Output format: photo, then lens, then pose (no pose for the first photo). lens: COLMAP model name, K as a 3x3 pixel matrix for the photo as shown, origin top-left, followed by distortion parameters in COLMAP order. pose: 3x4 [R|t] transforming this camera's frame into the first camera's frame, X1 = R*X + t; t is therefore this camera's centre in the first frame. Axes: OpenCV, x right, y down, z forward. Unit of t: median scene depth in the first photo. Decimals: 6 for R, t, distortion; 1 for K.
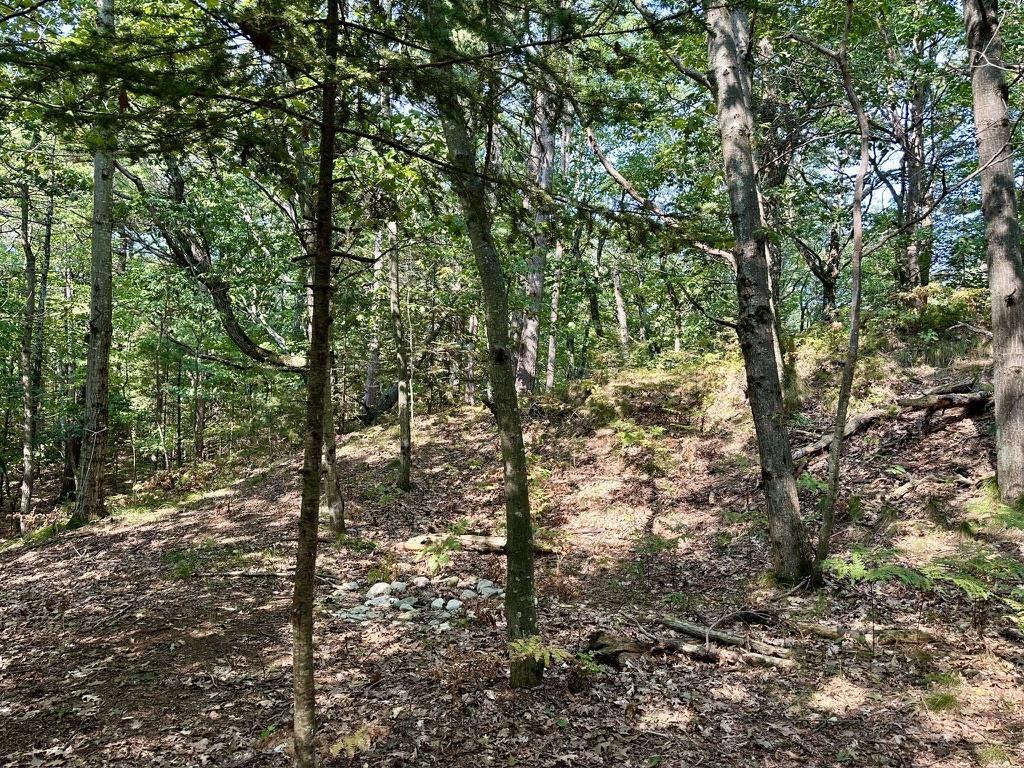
lens RADIAL K [[727.6, 0, 512.0], [0, 727.6, 384.0], [0, 0, 1]] dist [0.071641, -0.079041]
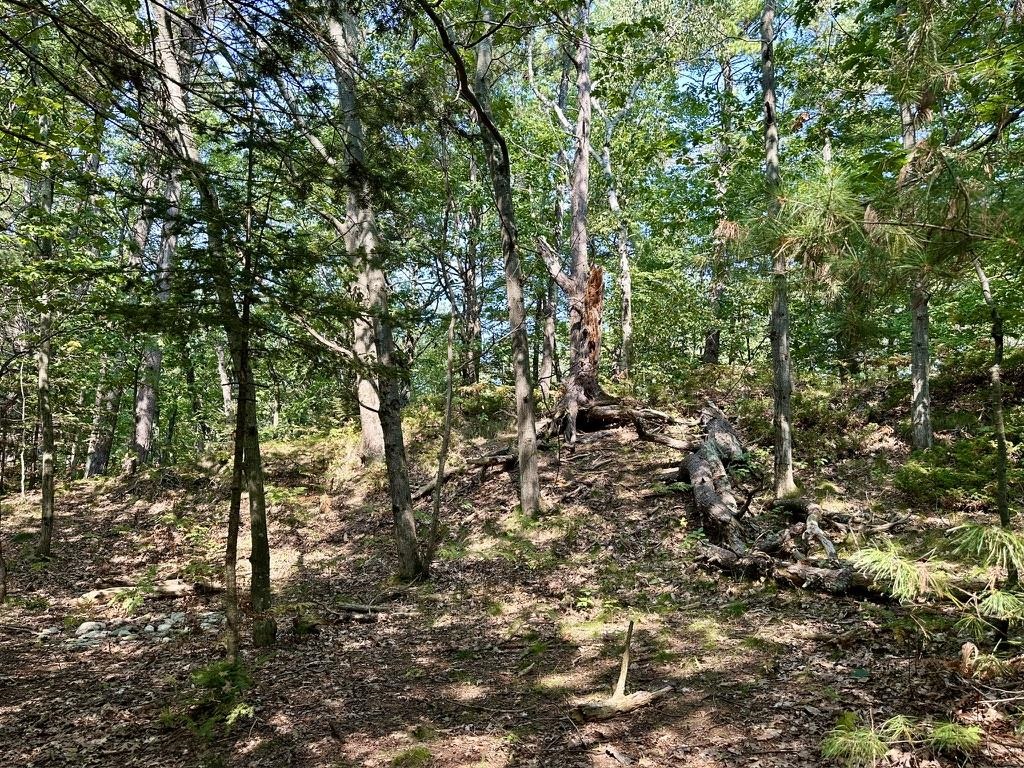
lens RADIAL K [[727.6, 0, 512.0], [0, 727.6, 384.0], [0, 0, 1]] dist [0.071641, -0.079041]
pose [[0.846437, 0.037685, 0.531153, -0.185462], [0.016002, 0.995242, -0.096111, 0.010690], [-0.532248, 0.089851, 0.841807, -0.301960]]
